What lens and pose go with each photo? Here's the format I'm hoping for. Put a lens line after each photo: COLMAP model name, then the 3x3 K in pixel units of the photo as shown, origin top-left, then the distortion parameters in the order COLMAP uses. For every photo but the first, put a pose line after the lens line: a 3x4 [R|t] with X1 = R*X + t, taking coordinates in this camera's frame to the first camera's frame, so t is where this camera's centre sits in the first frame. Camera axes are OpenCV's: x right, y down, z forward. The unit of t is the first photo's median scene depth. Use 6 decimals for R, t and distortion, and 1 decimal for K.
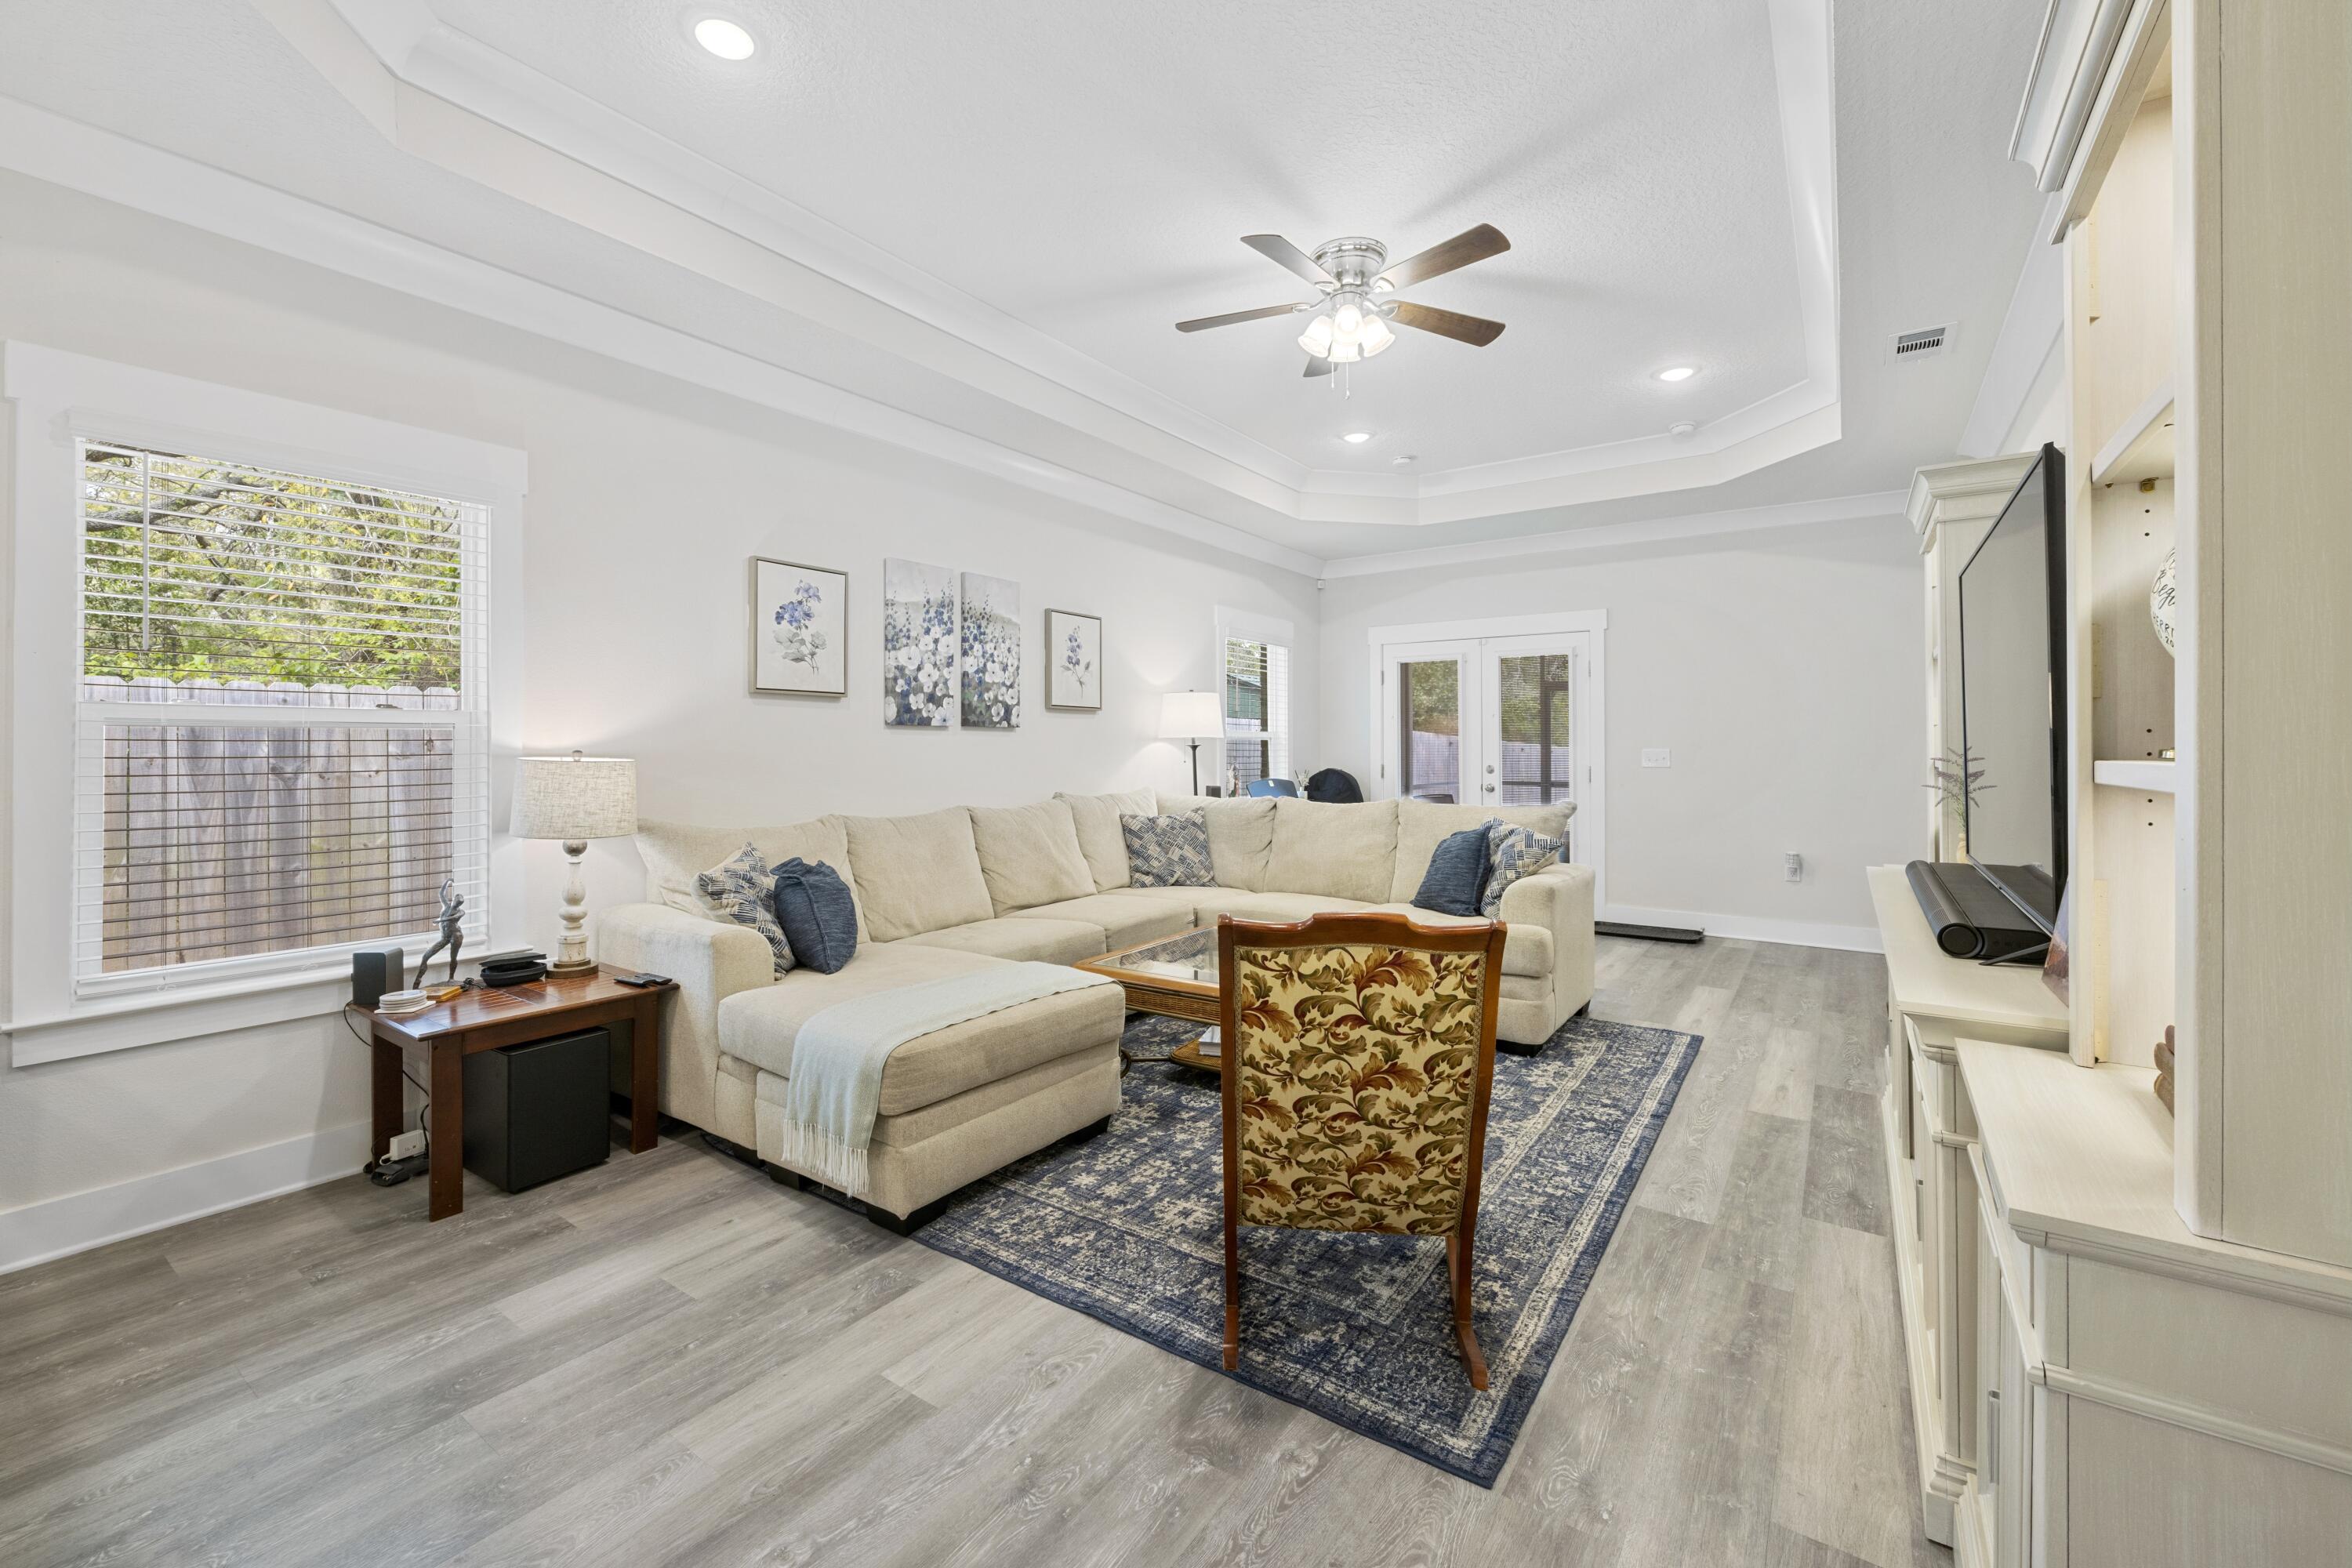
lens RADIAL K [[983.2, 0, 1188.7], [0, 983.2, 744.5], [0, 0, 1]] dist [0.000996, -0.001014]
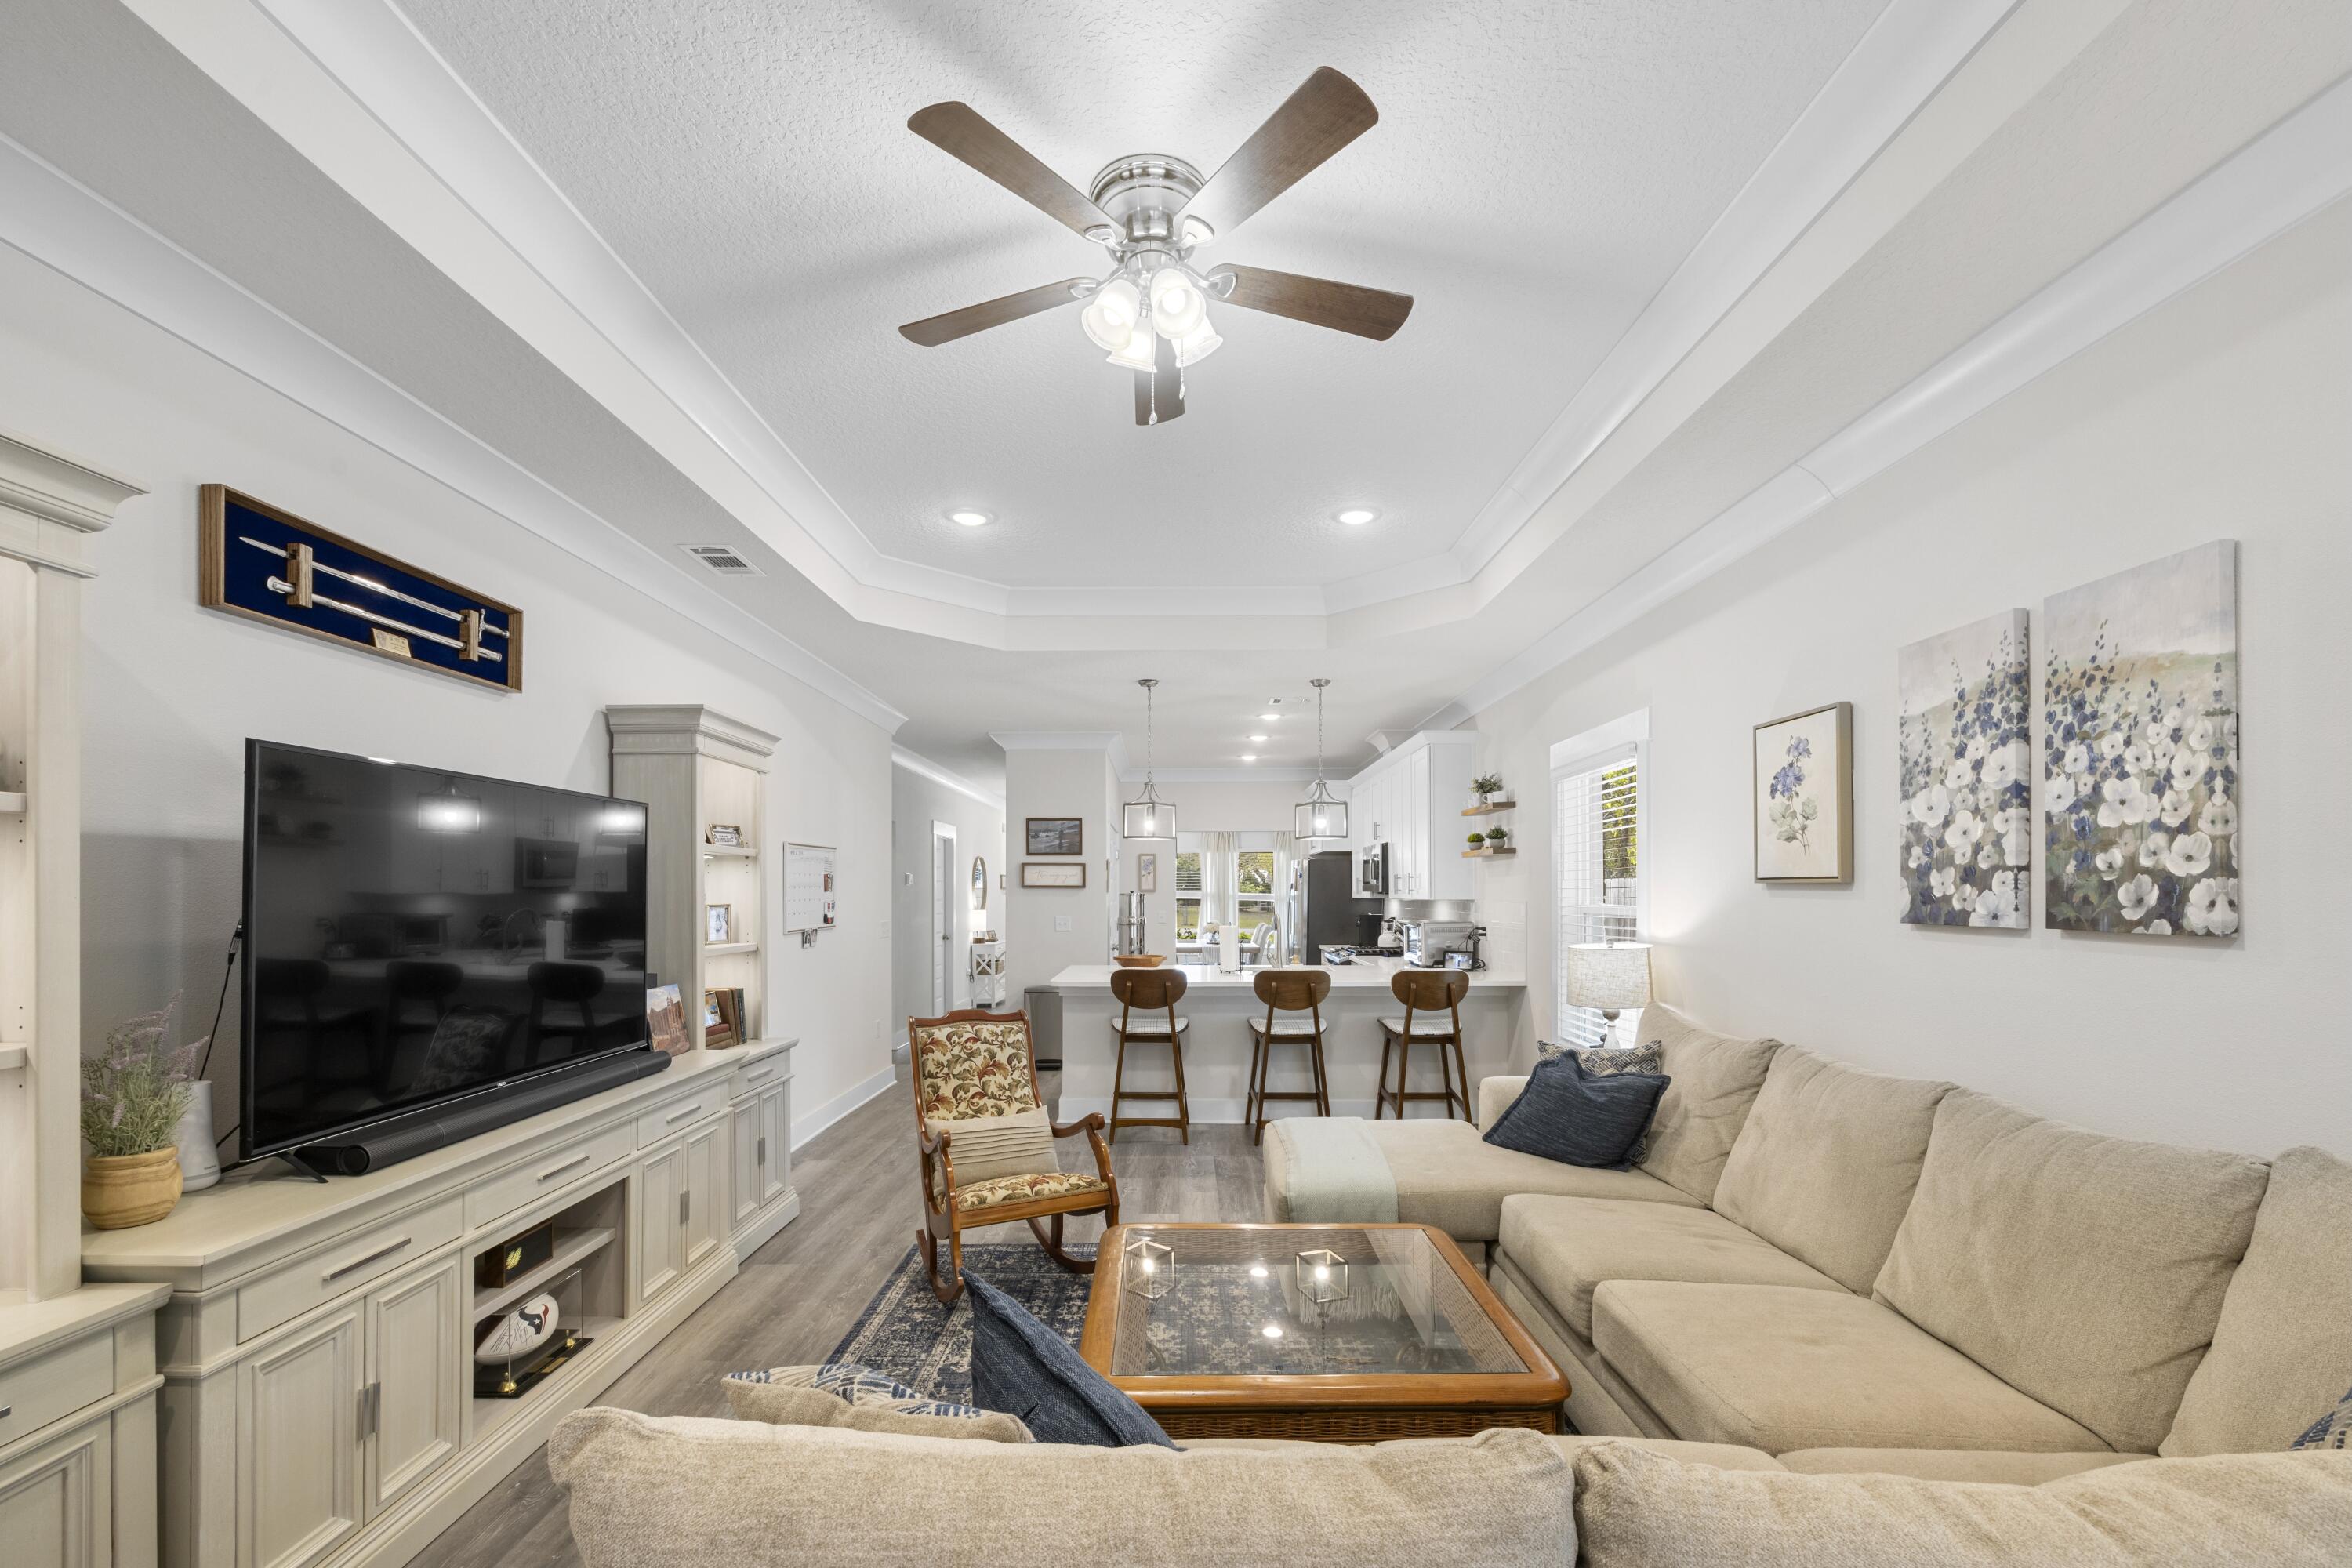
lens RADIAL K [[983.2, 0, 1166.3], [0, 983.2, 889.2], [0, 0, 1]] dist [0.000996, -0.001014]
pose [[-0.838938, 0.005054, -0.544203, 0.542012], [0.007393, 0.999970, -0.002112, -0.056558], [0.544177, -0.005795, -0.838951, 1.662621]]
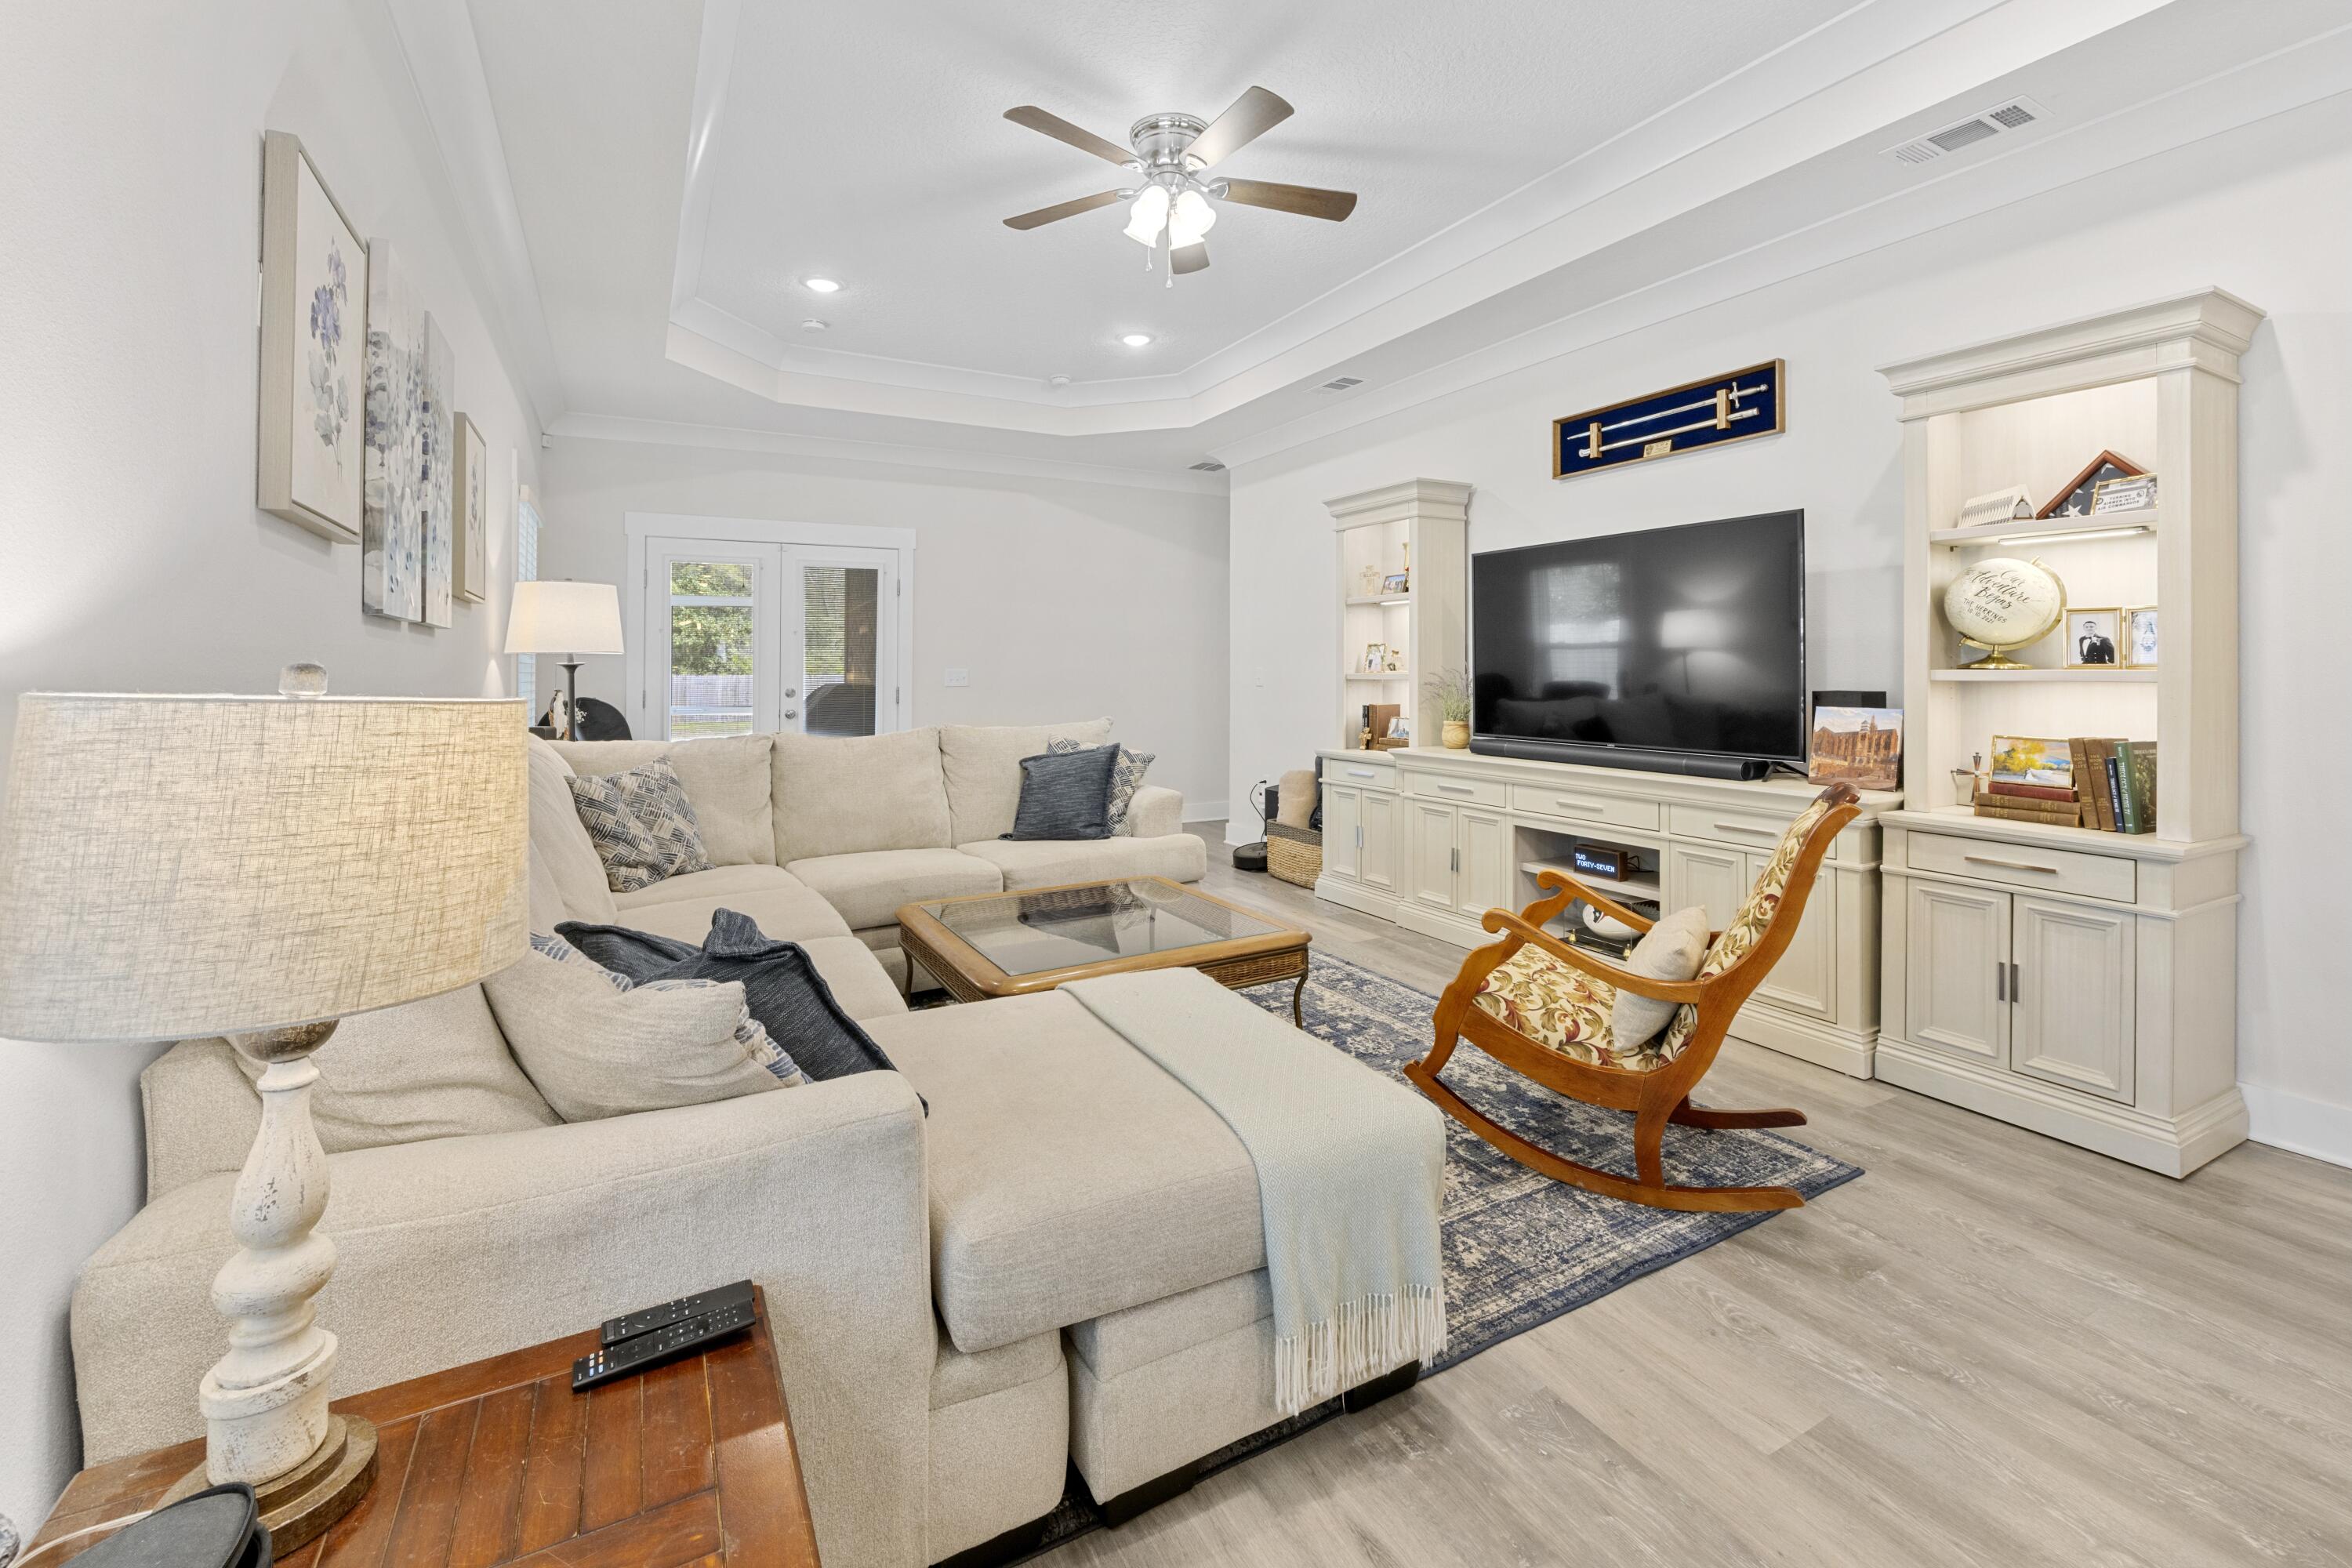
lens RADIAL K [[983.2, 0, 1209.2], [0, 983.2, 663.8], [0, 0, 1]] dist [0.000996, -0.001014]
pose [[0.437305, 0.005747, 0.899295, -0.699379], [-0.000545, 0.999981, -0.006125, 0.008462], [-0.899313, 0.002188, 0.437300, 0.606685]]
